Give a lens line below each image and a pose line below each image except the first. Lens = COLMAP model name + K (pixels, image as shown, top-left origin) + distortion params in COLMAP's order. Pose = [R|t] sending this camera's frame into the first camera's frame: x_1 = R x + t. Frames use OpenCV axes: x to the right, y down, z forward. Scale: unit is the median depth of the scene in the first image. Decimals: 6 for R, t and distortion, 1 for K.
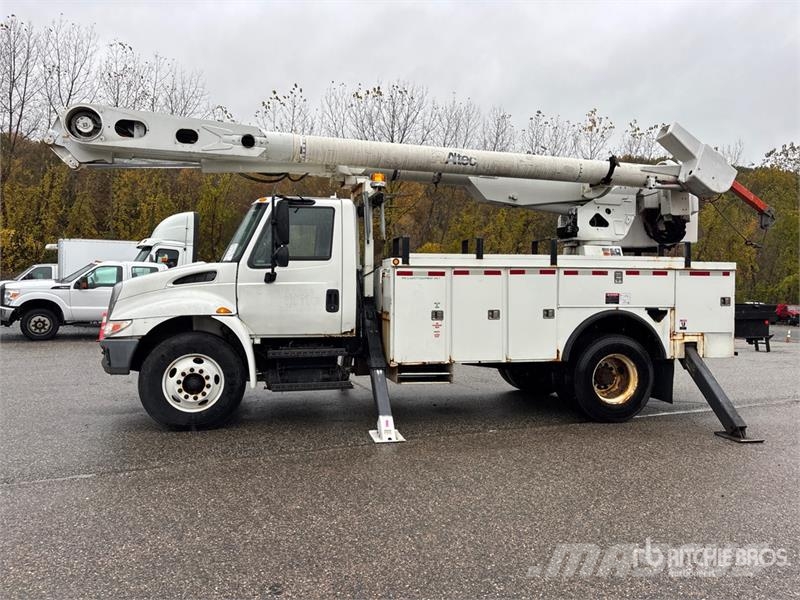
lens RADIAL K [[594.0, 0, 397.9], [0, 594.0, 292.7], [0, 0, 1]] dist [0.052934, -0.070552]
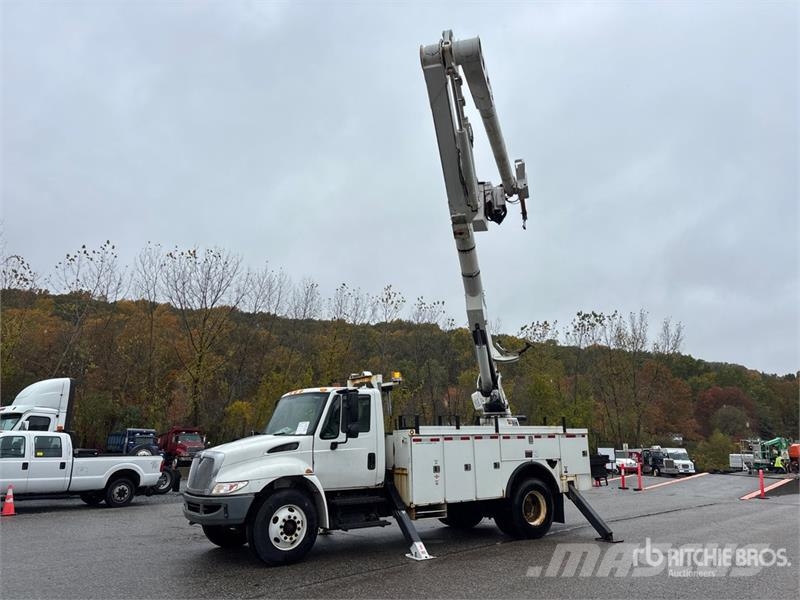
lens RADIAL K [[590.7, 0, 400.0], [0, 590.7, 300.0], [0, 0, 1]] dist [0.014064, -0.001291]
pose [[0.935442, 0.059831, 0.348381, -0.544311], [0.028112, 0.969857, -0.242048, -0.016066], [-0.352361, 0.236216, 0.905563, -0.395990]]
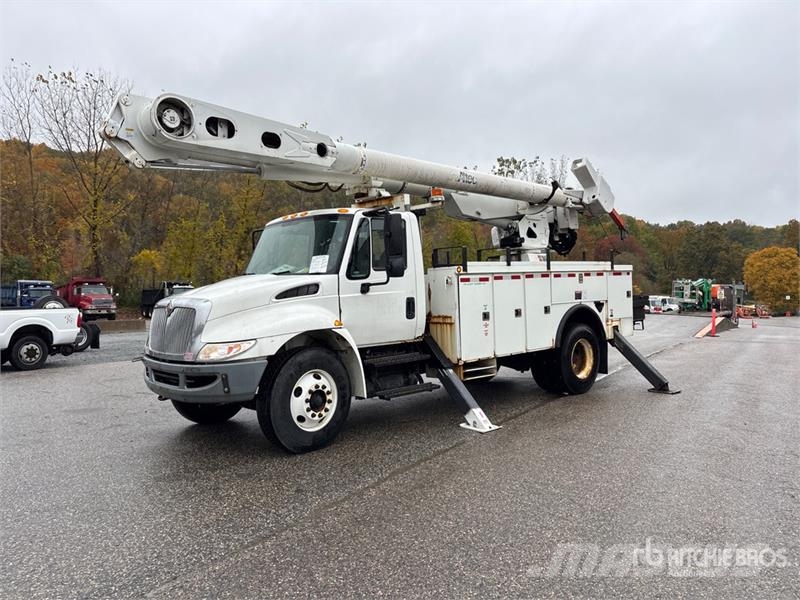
lens RADIAL K [[591.8, 0, 395.0], [0, 591.8, 300.0], [0, 0, 1]] dist [0.060331, -0.066793]
pose [[0.875598, -0.046704, 0.480778, -0.611422], [0.046549, 0.998841, 0.012254, -0.014260], [-0.480793, 0.011650, 0.876757, 0.088666]]
